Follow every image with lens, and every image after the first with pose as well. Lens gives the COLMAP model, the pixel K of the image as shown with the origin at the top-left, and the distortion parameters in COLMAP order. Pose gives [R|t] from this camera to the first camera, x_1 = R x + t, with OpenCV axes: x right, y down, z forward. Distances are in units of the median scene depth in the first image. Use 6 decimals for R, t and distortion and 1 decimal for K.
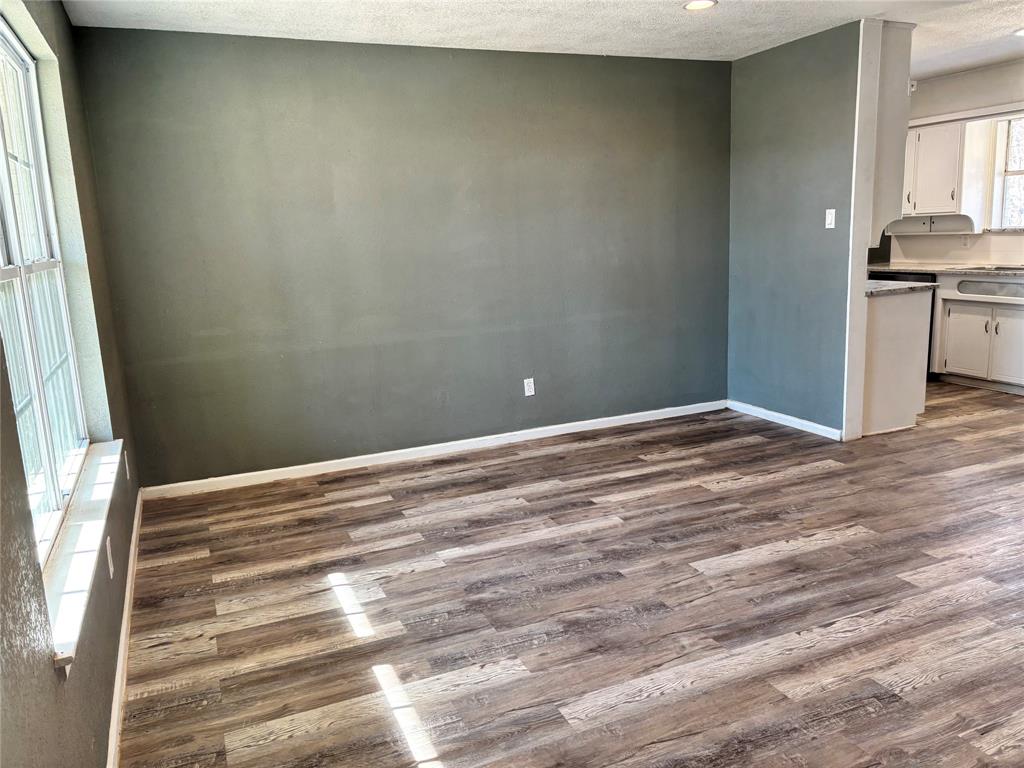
lens RADIAL K [[772.8, 0, 512.0], [0, 772.8, 384.0], [0, 0, 1]] dist [0.068494, -0.067276]
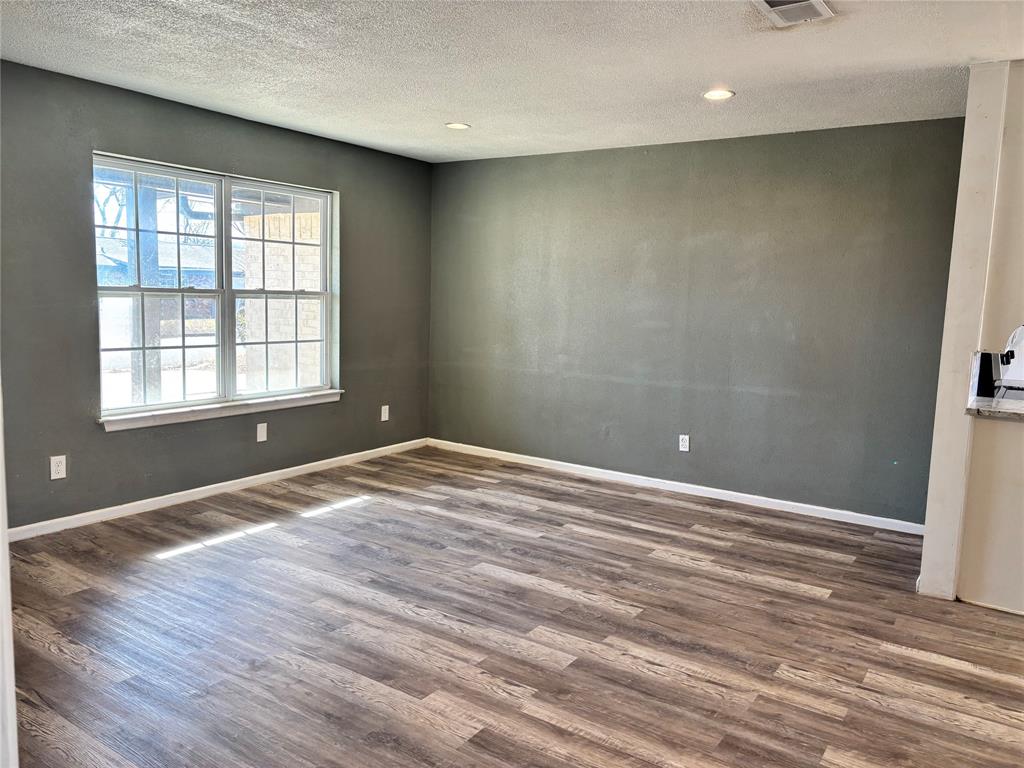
lens RADIAL K [[772.8, 0, 512.0], [0, 772.8, 384.0], [0, 0, 1]] dist [0.068494, -0.067276]
pose [[0.534076, 0.157759, -0.830587, 0.987367], [-0.221406, 0.974247, 0.042679, -0.087958], [0.815930, 0.161103, 0.555251, 0.243108]]
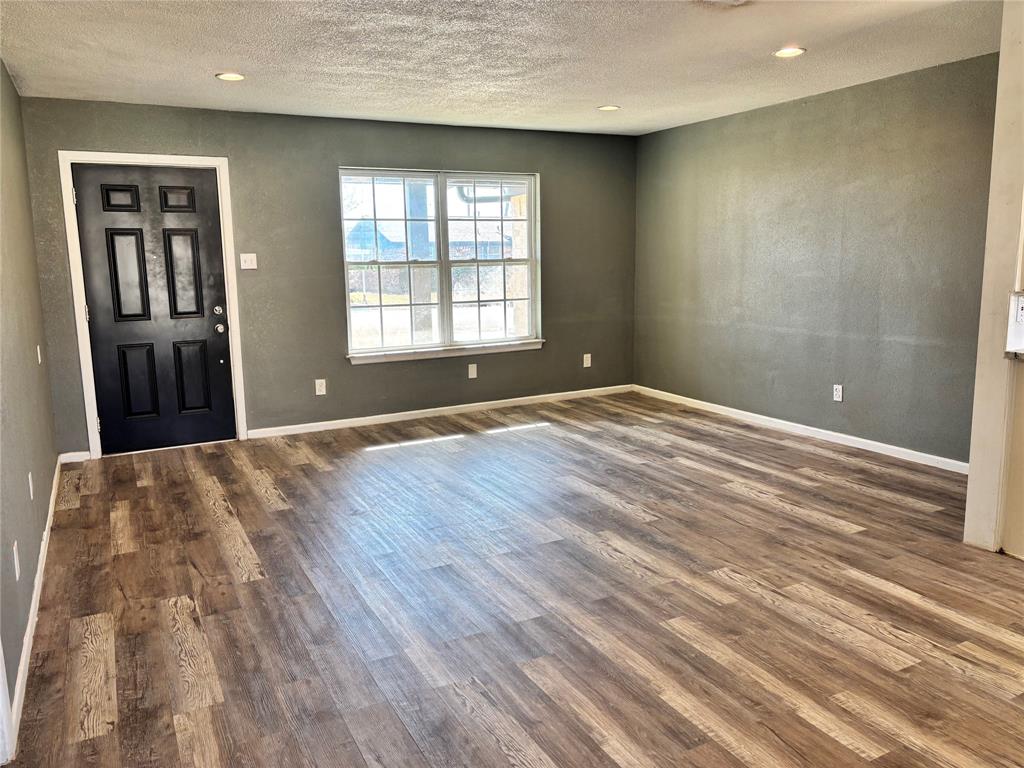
lens RADIAL K [[768.7, 0, 510.4], [0, 768.7, 373.0], [0, 0, 1]] dist [0.040852, -0.005873]
pose [[0.071533, 0.193471, -0.978495, 1.318936], [-0.183540, 0.966810, 0.177743, -0.166355], [0.980406, 0.166878, 0.104669, 0.552538]]
